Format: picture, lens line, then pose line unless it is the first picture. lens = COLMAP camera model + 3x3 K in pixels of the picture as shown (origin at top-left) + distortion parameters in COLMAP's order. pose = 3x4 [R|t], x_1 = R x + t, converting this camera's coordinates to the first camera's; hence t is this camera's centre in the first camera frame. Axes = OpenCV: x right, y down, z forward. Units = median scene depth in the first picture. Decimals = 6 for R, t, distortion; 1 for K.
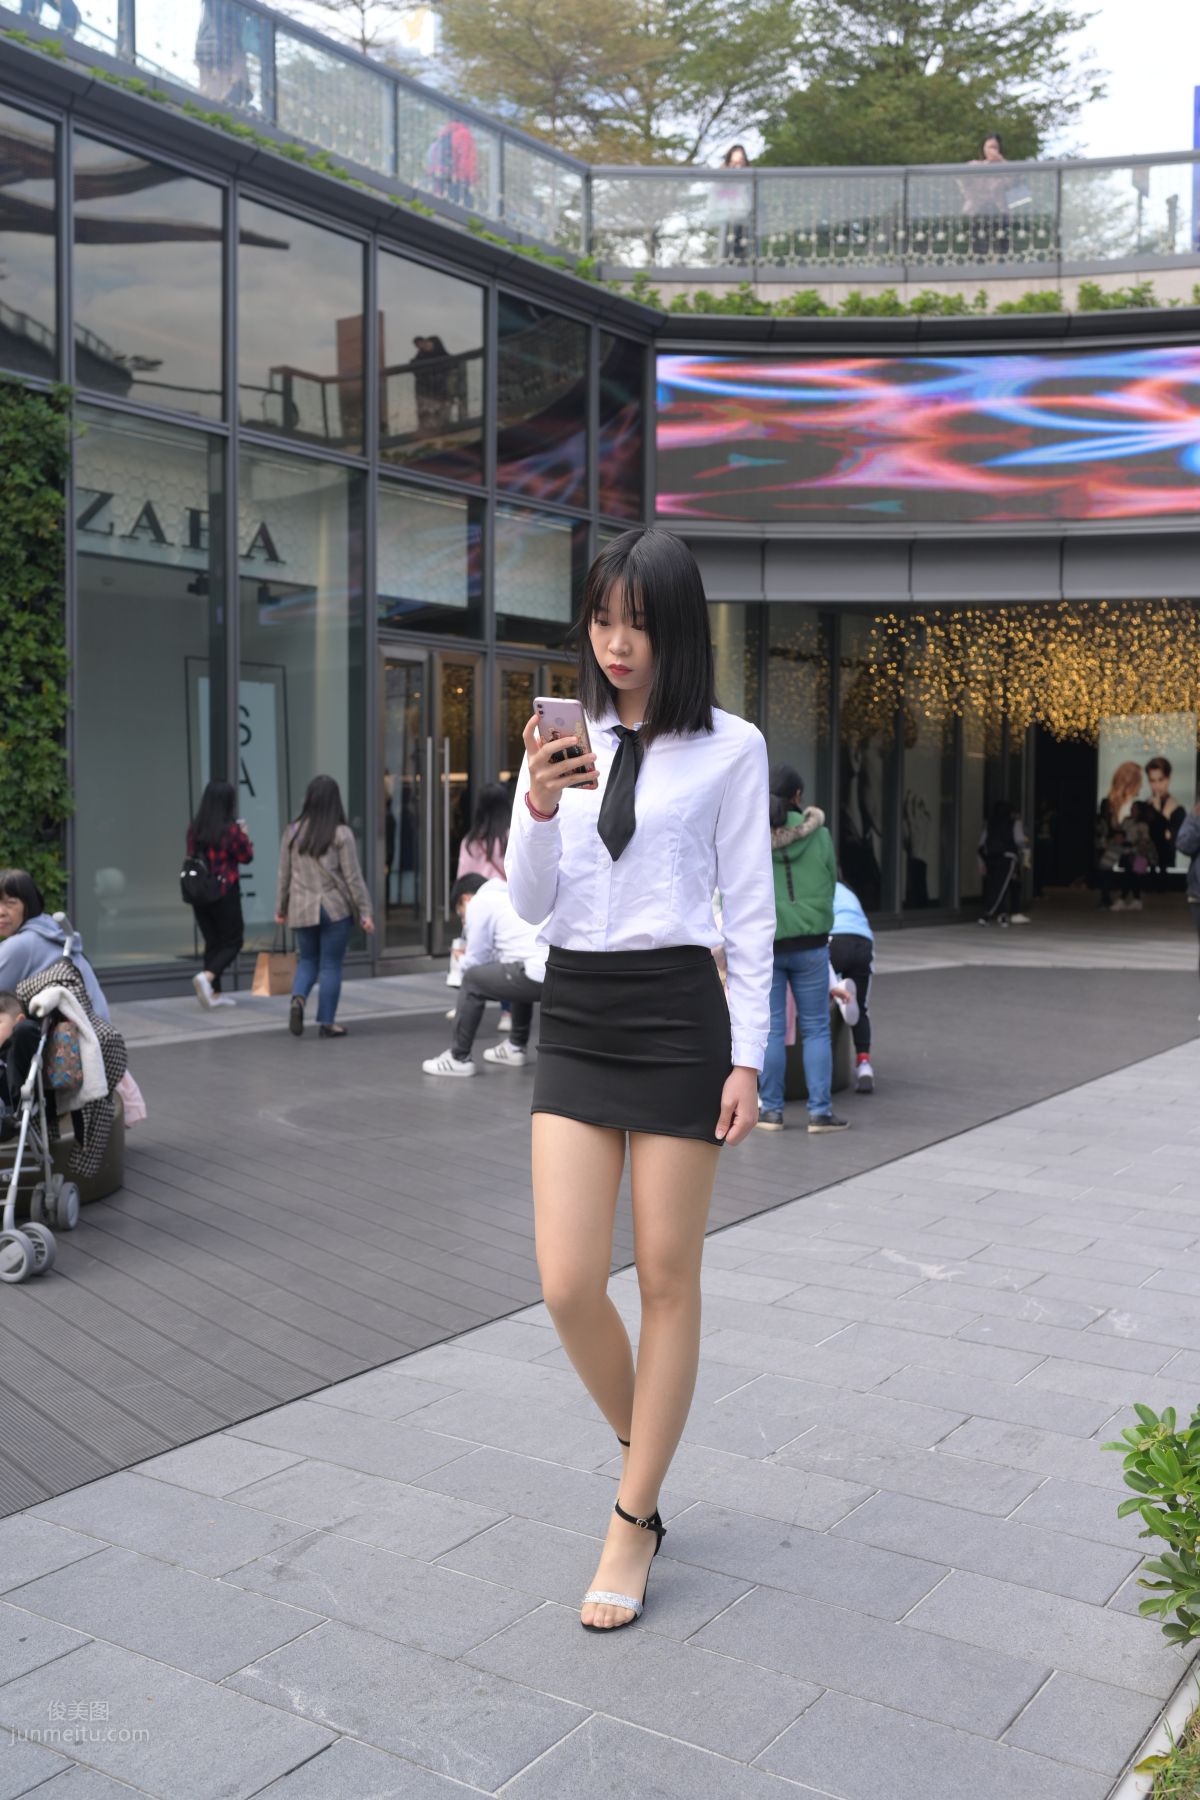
lens RADIAL K [[1701.6, 0, 596.5], [0, 1701.6, 898.1], [0, 0, 1]] dist [0.004059, 0.000000]
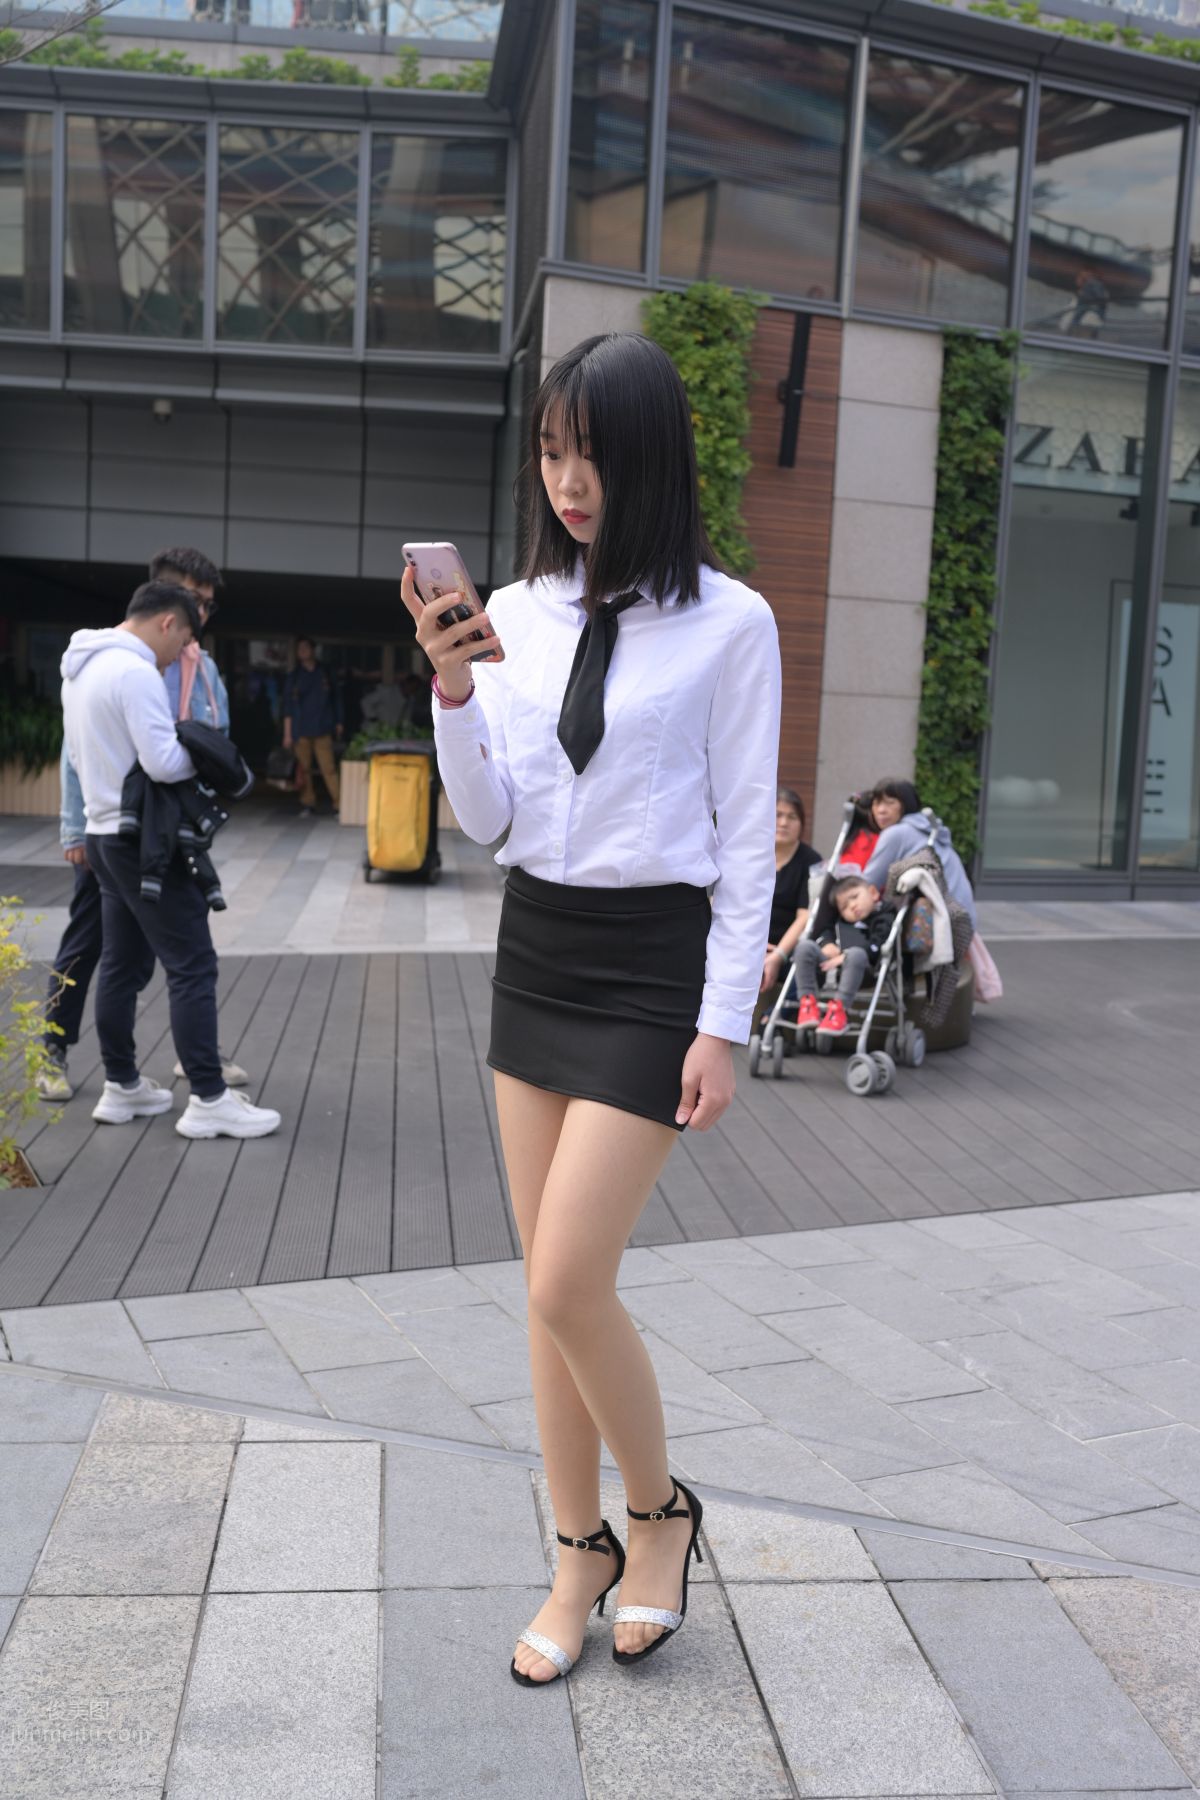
lens RADIAL K [[1701.6, 0, 588.2], [0, 1701.6, 908.2], [0, 0, 1]] dist [0.004059, 0.000000]
pose [[0.849014, 0.090346, -0.520589, 0.116820], [-0.060913, 0.995440, 0.073412, 0.004725], [0.524848, -0.030617, 0.850645, -0.160890]]
